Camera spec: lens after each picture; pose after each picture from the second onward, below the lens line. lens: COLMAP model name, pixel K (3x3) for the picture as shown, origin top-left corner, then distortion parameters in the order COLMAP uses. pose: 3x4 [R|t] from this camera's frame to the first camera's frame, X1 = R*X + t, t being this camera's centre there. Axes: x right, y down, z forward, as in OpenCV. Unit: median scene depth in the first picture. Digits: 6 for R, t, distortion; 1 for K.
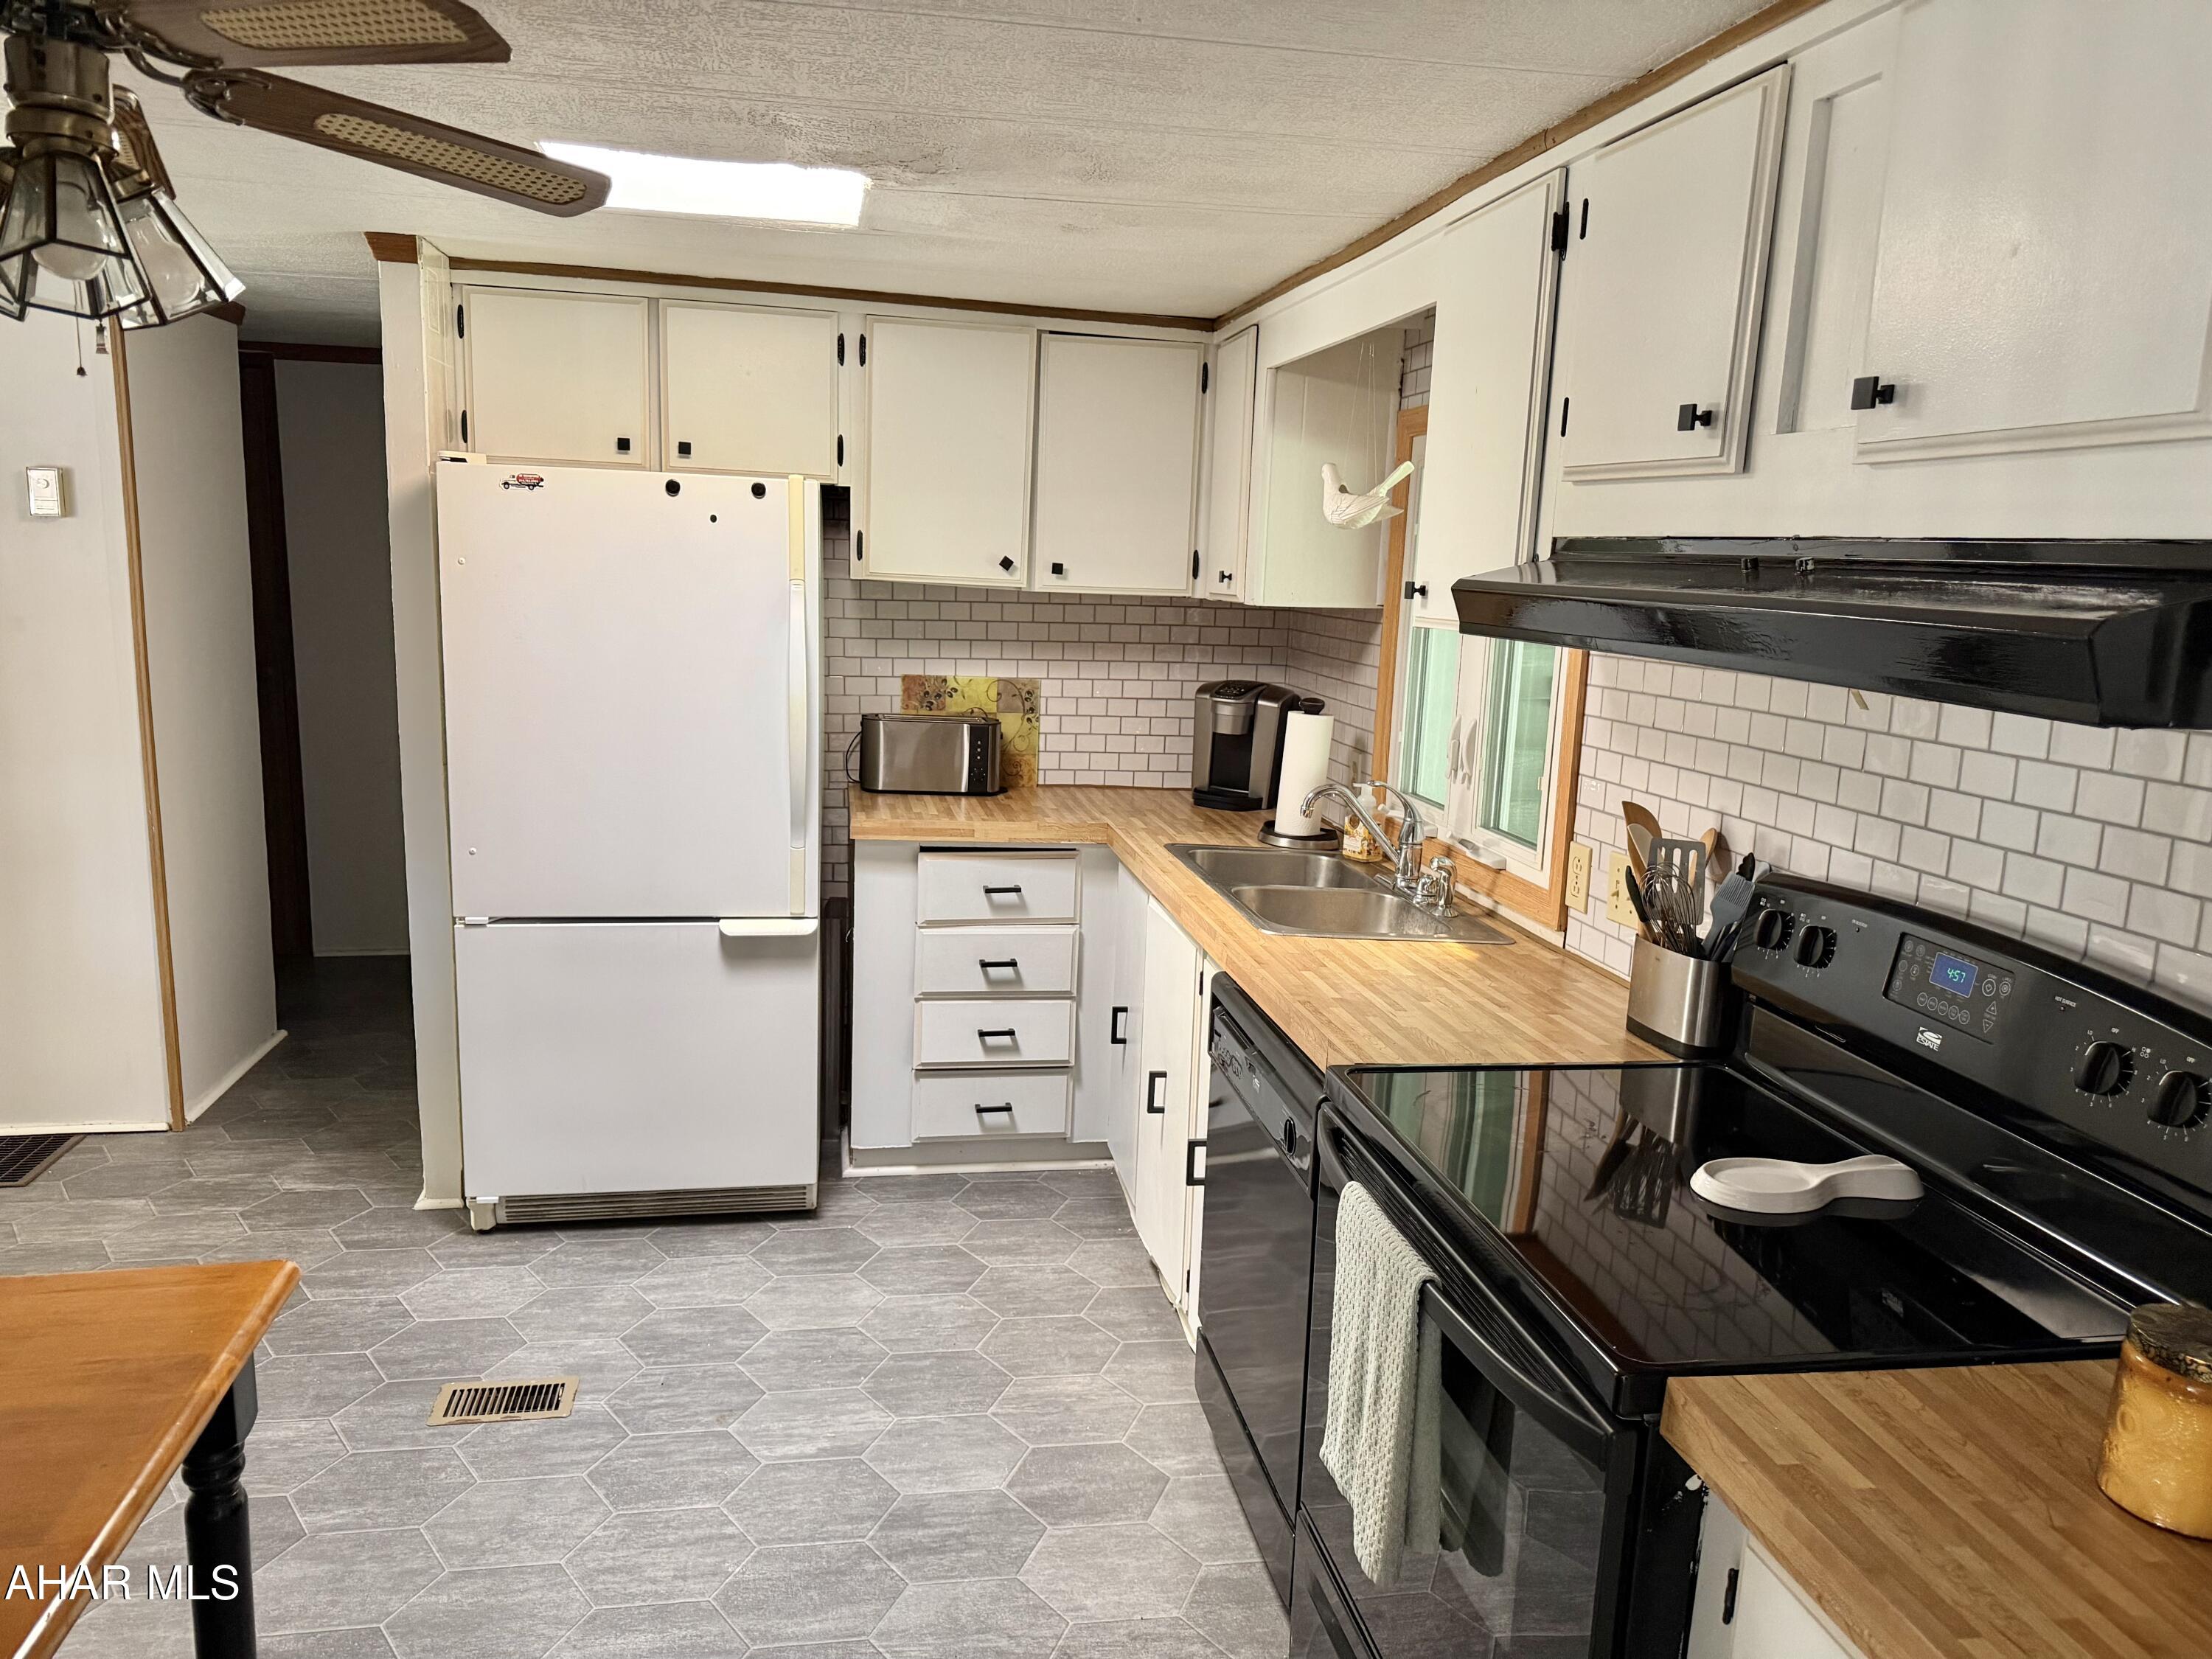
lens RADIAL K [[1595.3, 0, 1108.6], [0, 1595.3, 848.6], [0, 0, 1]] dist [0.007306, -0.001150]
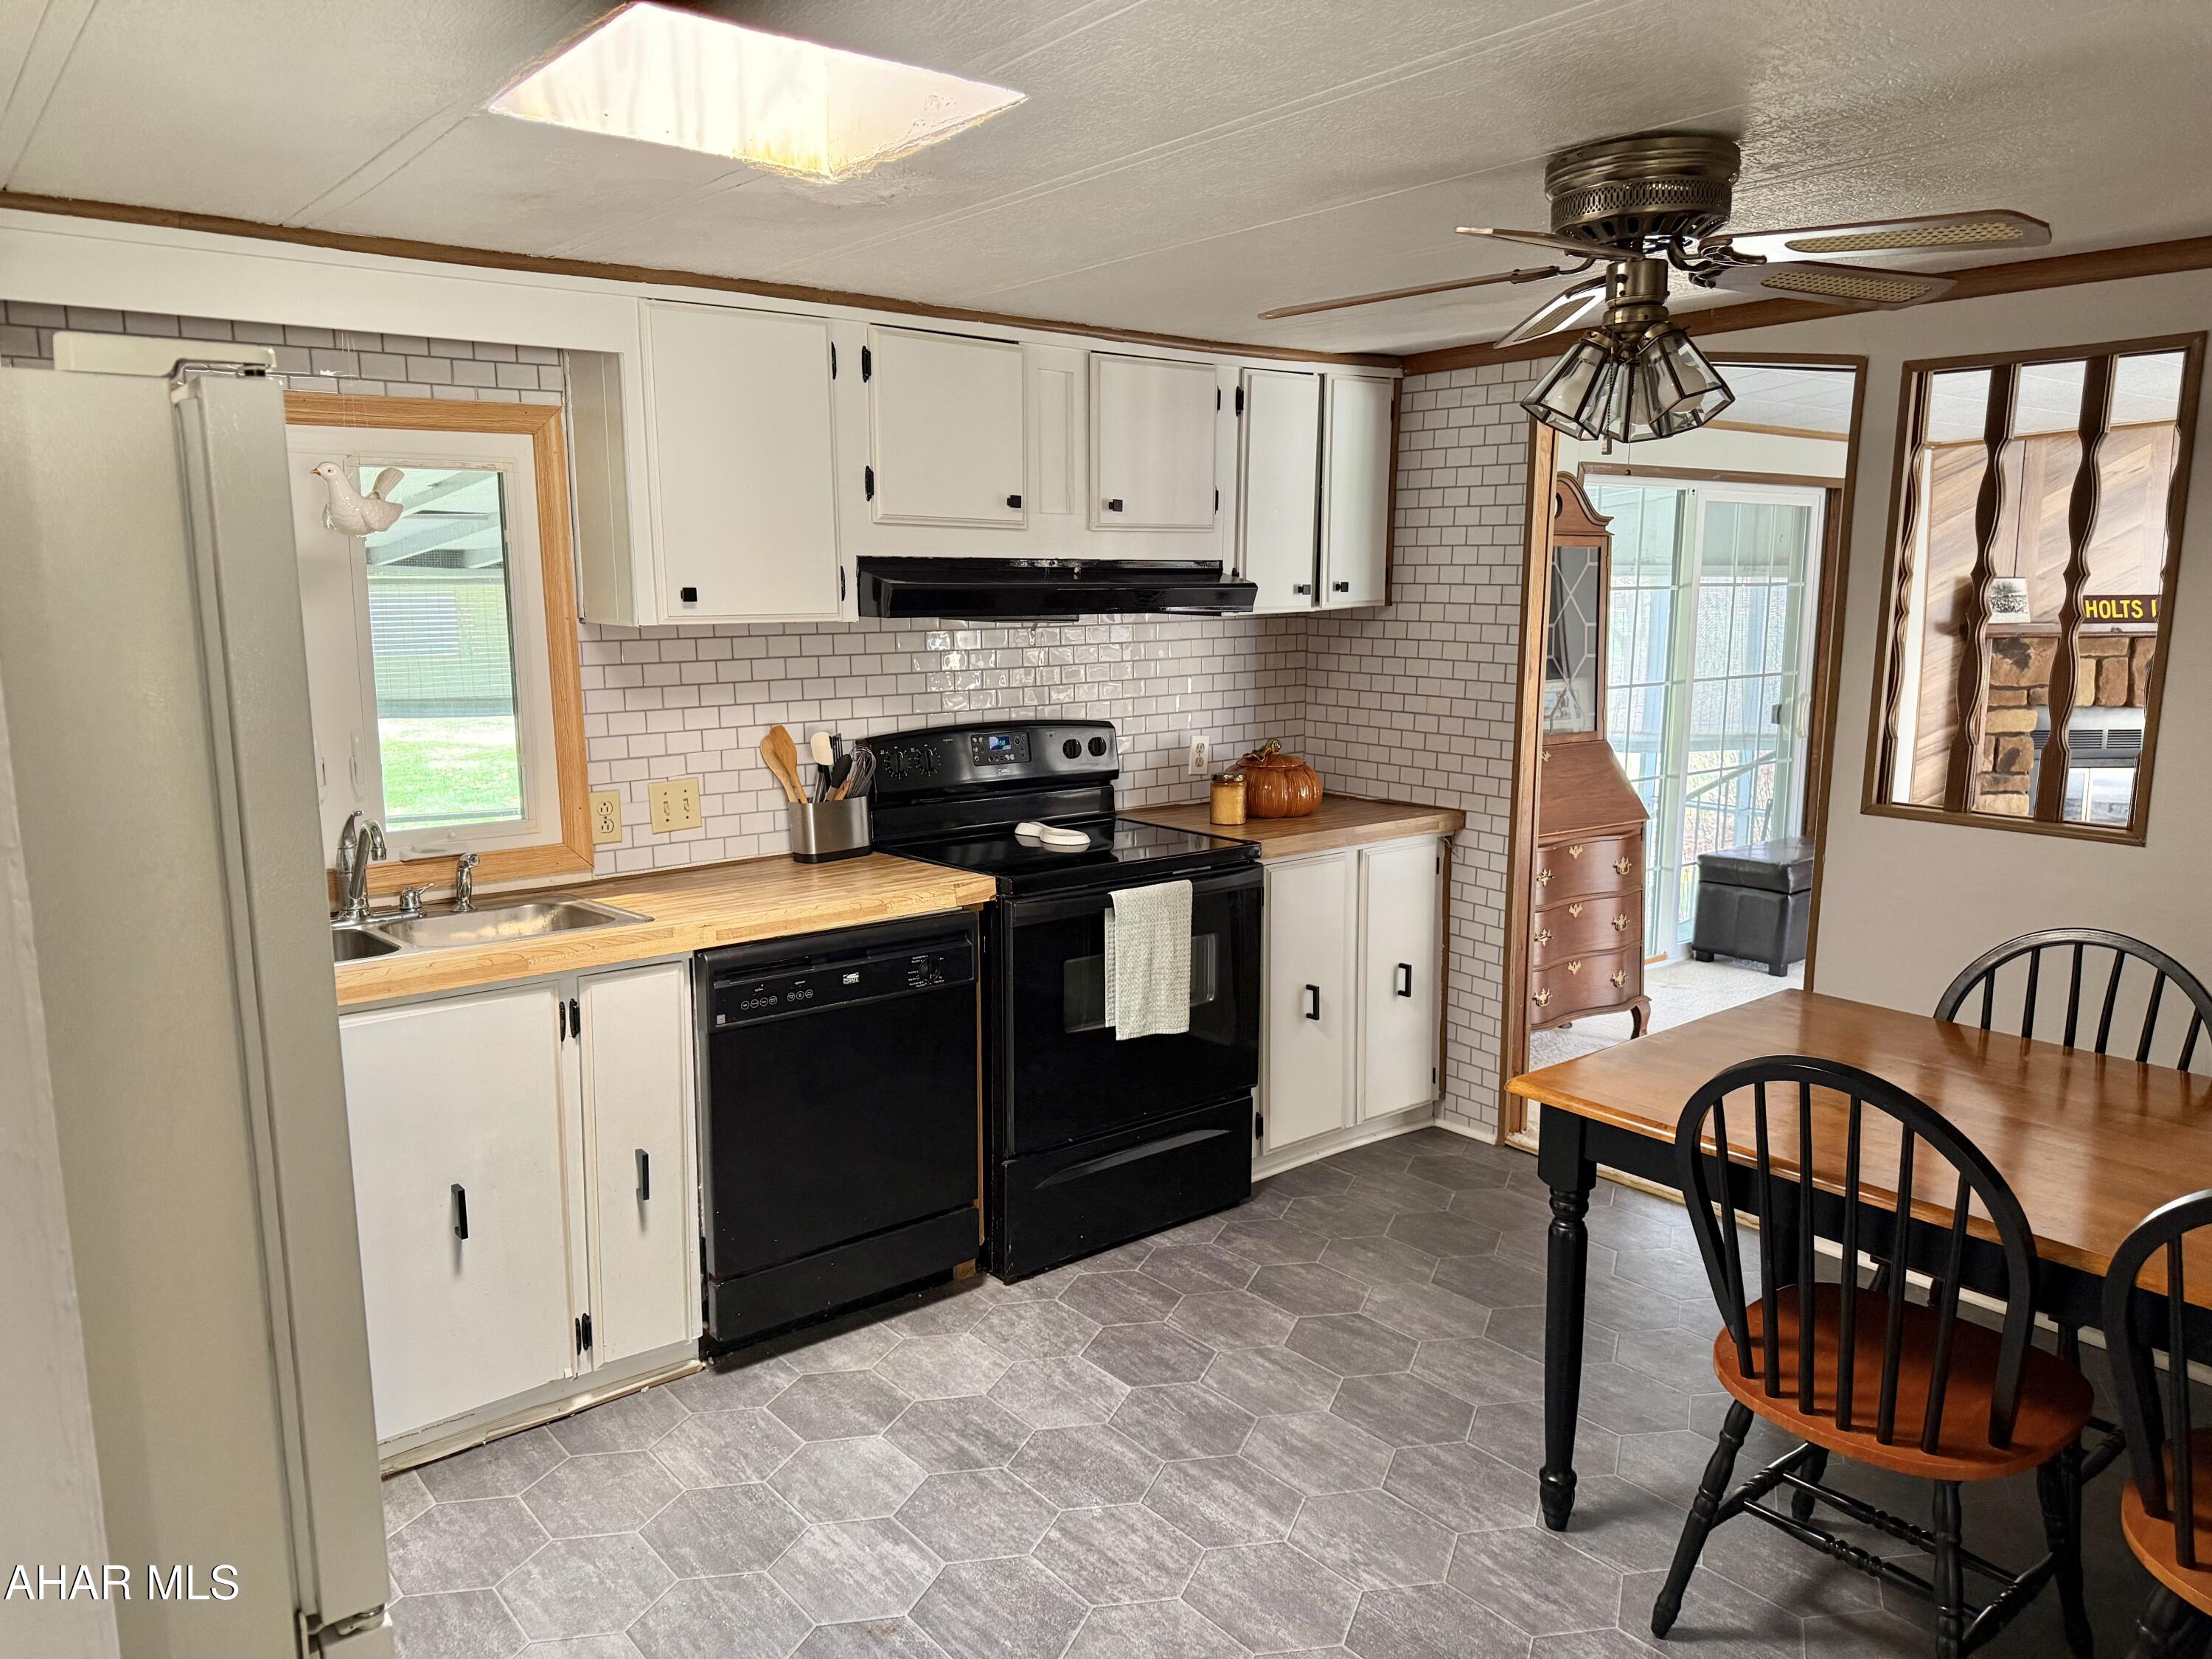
lens RADIAL K [[1555.3, 0, 1117.8], [0, 1555.3, 835.2], [0, 0, 1]] dist [0.022121, -0.033830]
pose [[-0.485721, -0.192658, 0.852618, -1.019830], [0.135199, 0.947113, 0.291030, -0.290770], [-0.863595, 0.256633, -0.433985, 1.269287]]
